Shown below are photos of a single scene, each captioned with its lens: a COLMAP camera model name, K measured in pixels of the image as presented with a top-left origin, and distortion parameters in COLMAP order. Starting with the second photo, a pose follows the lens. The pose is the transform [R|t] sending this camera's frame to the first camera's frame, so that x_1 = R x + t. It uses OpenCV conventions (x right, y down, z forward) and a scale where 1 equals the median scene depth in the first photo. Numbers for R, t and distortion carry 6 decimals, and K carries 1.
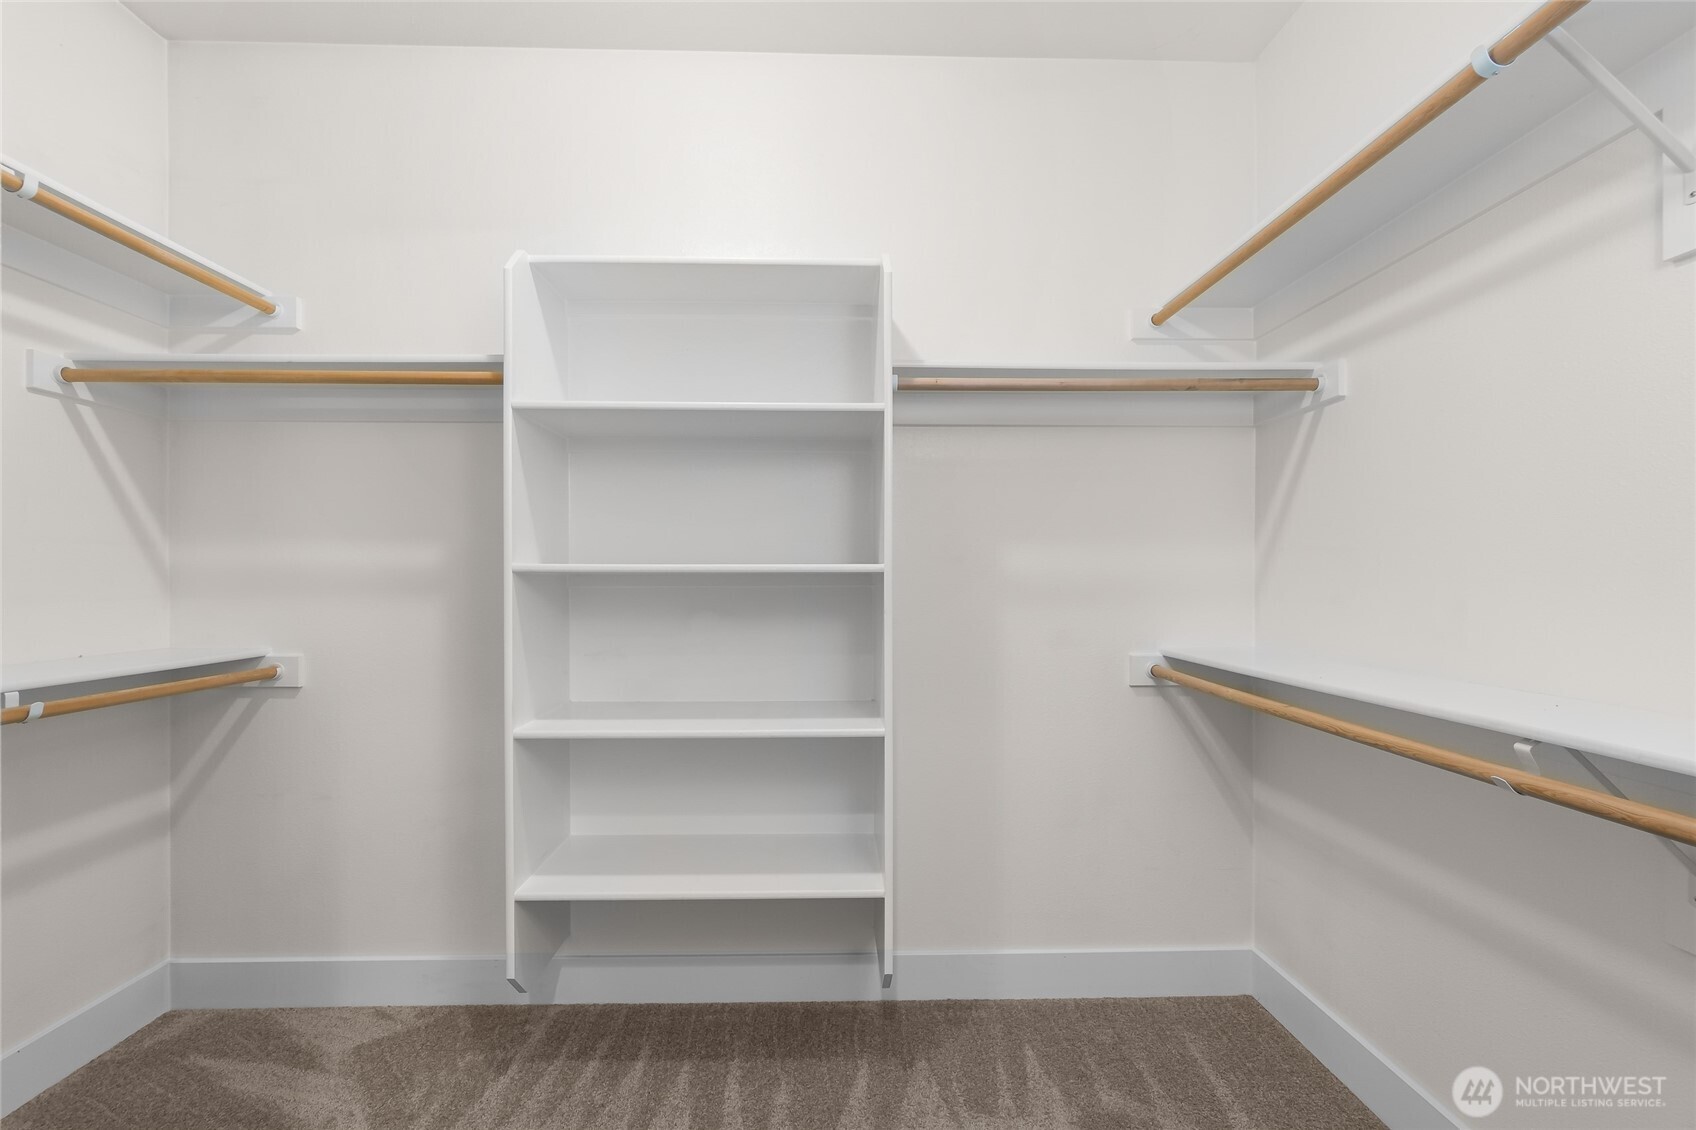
lens RADIAL K [[712.6, 0, 849.4], [0, 712.6, 577.9], [0, 0, 1]] dist [-0.000741, -0.000133]
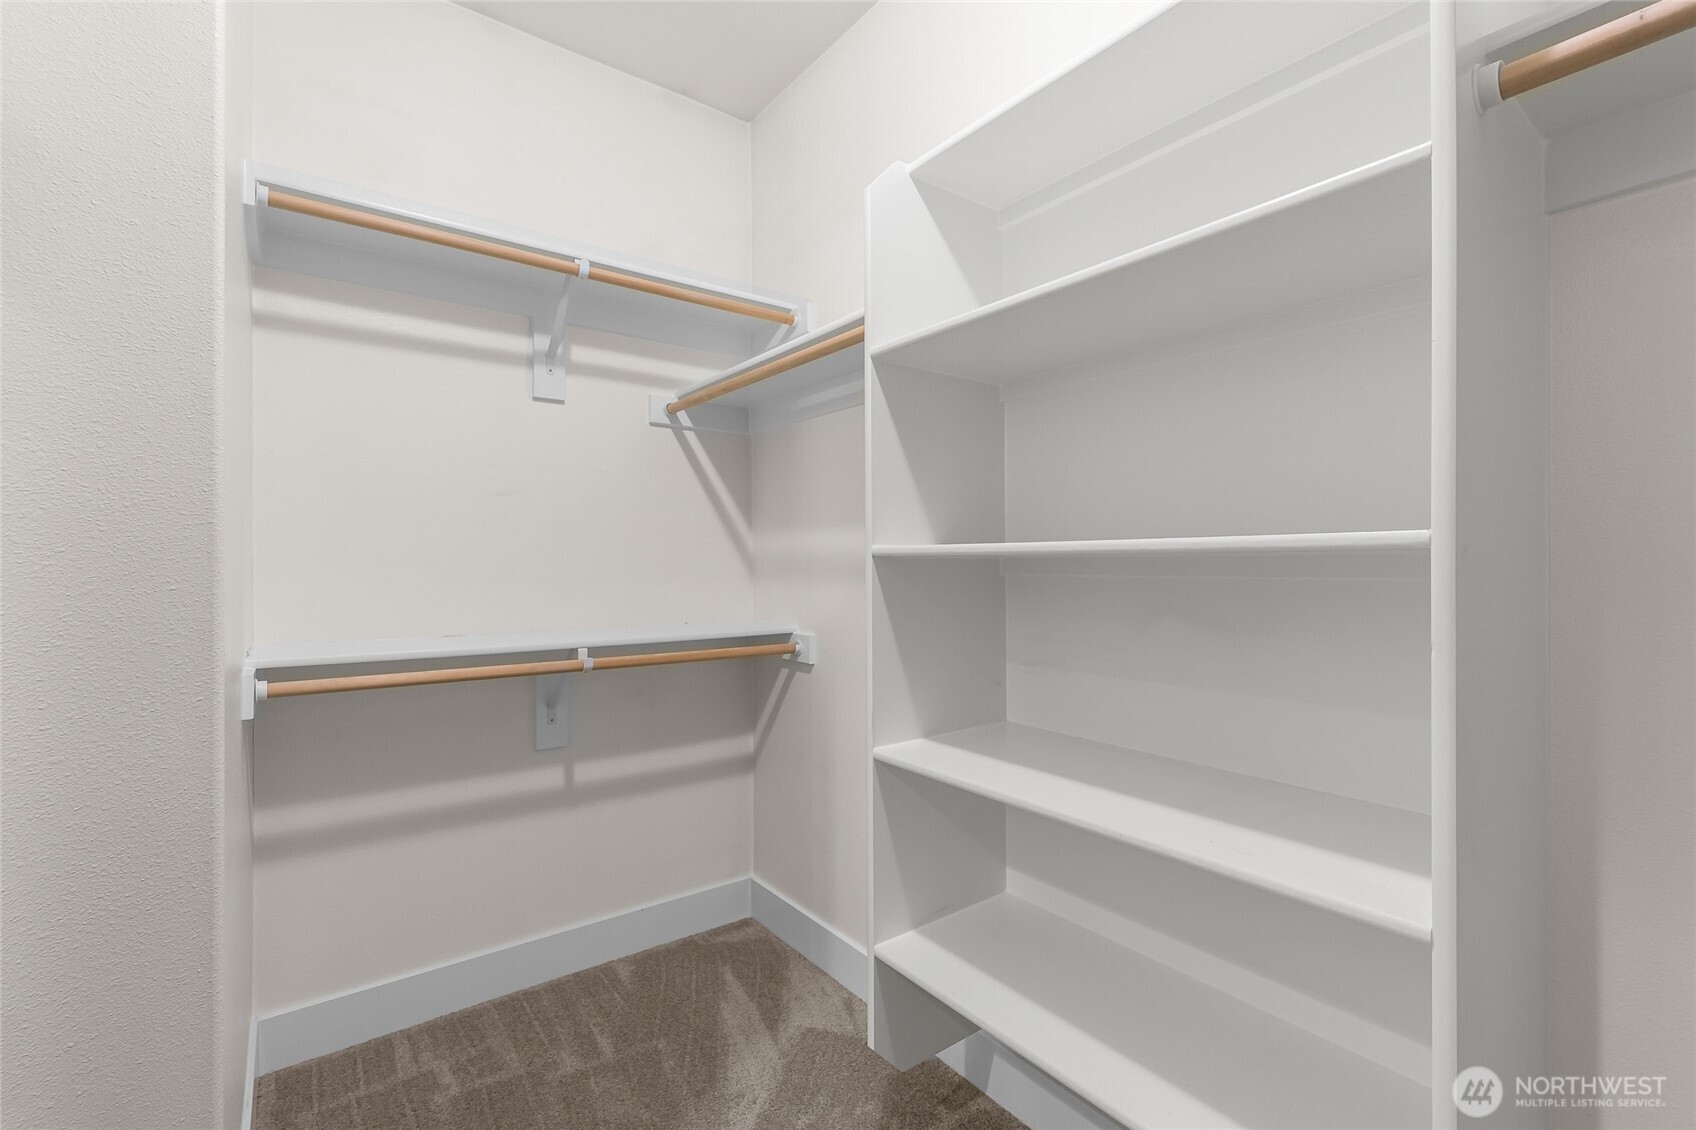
lens RADIAL K [[736.9, 0, 848.0], [0, 736.9, 565.0], [0, 0, 1]] dist [-0.000579, -0.000072]
pose [[0.585207, 0.001974, -0.810882, 0.180439], [0.000793, 0.999995, 0.003007, -0.000635], [0.810884, -0.002403, 0.585202, 0.427556]]
